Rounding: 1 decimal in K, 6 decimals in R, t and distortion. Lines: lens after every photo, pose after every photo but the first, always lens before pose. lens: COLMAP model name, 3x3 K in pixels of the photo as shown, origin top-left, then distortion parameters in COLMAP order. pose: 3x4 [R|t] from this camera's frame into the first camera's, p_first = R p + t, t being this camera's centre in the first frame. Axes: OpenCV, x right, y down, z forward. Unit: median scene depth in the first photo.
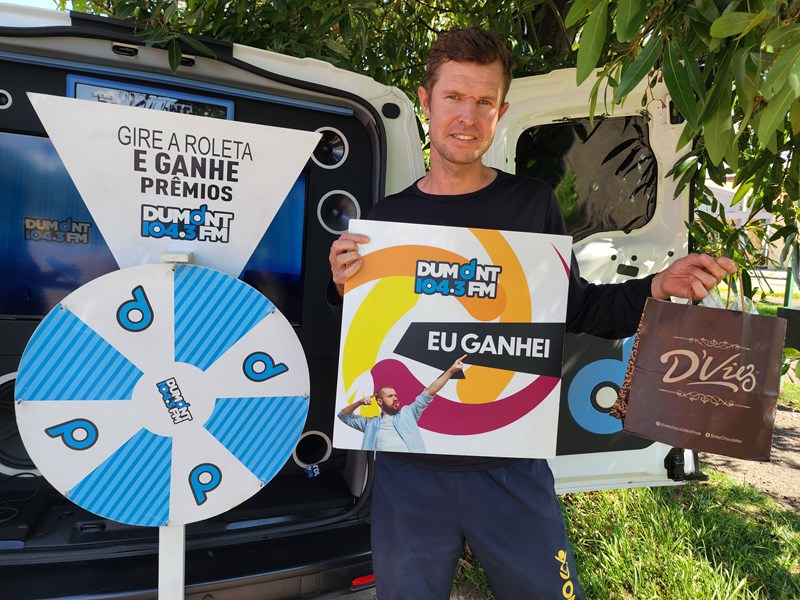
lens RADIAL K [[539.7, 0, 401.1], [0, 539.7, 296.2], [0, 0, 1]] dist [0.064037, -0.064440]
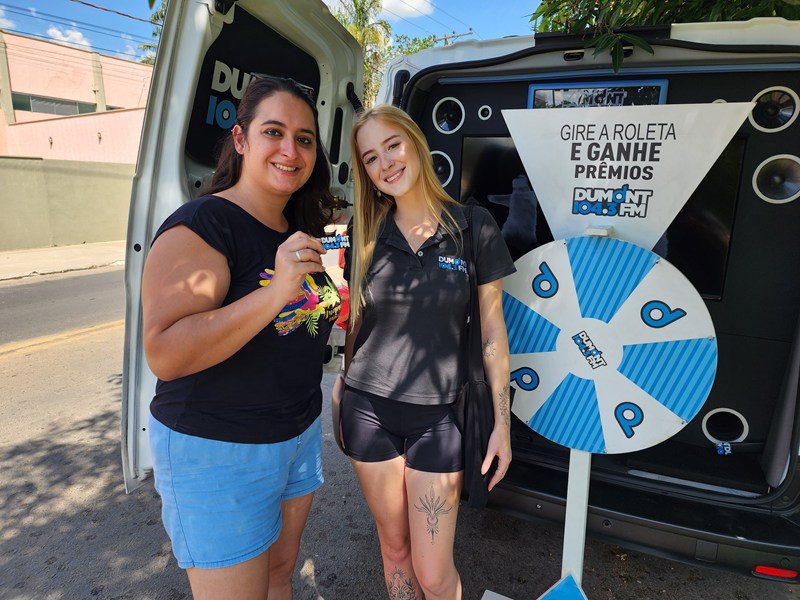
lens RADIAL K [[537.7, 0, 405.2], [0, 537.7, 294.5], [0, 0, 1]] dist [0.061336, -0.068109]
pose [[0.728307, 0.086721, -0.679741, 0.093594], [-0.046009, 0.995910, 0.077762, -0.005838], [0.683705, -0.025361, 0.729318, -0.148761]]
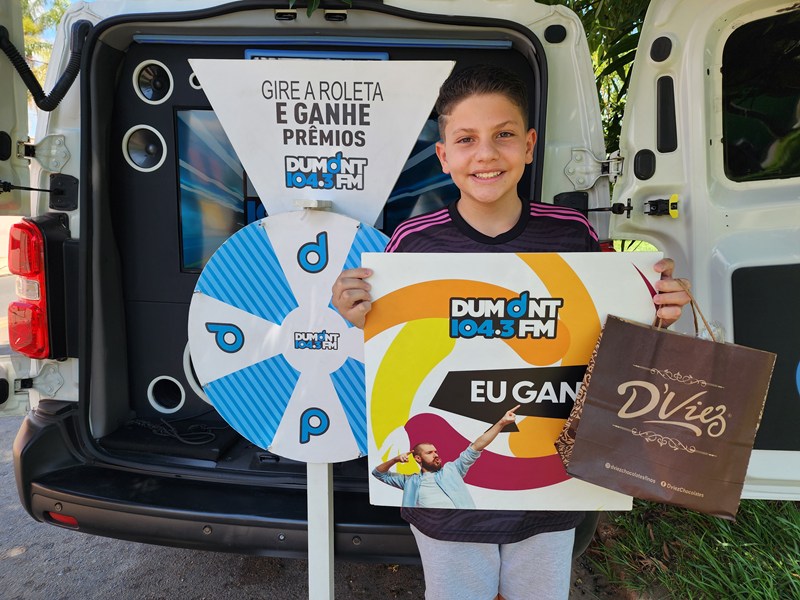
lens RADIAL K [[535.0, 0, 402.8], [0, 535.0, 299.1], [0, 0, 1]] dist [0.070919, -0.066169]
pose [[0.920799, 0.010328, -0.389902, 0.137120], [0.004454, 0.999306, 0.036989, 0.067789], [0.390013, -0.035796, 0.920113, 0.122437]]
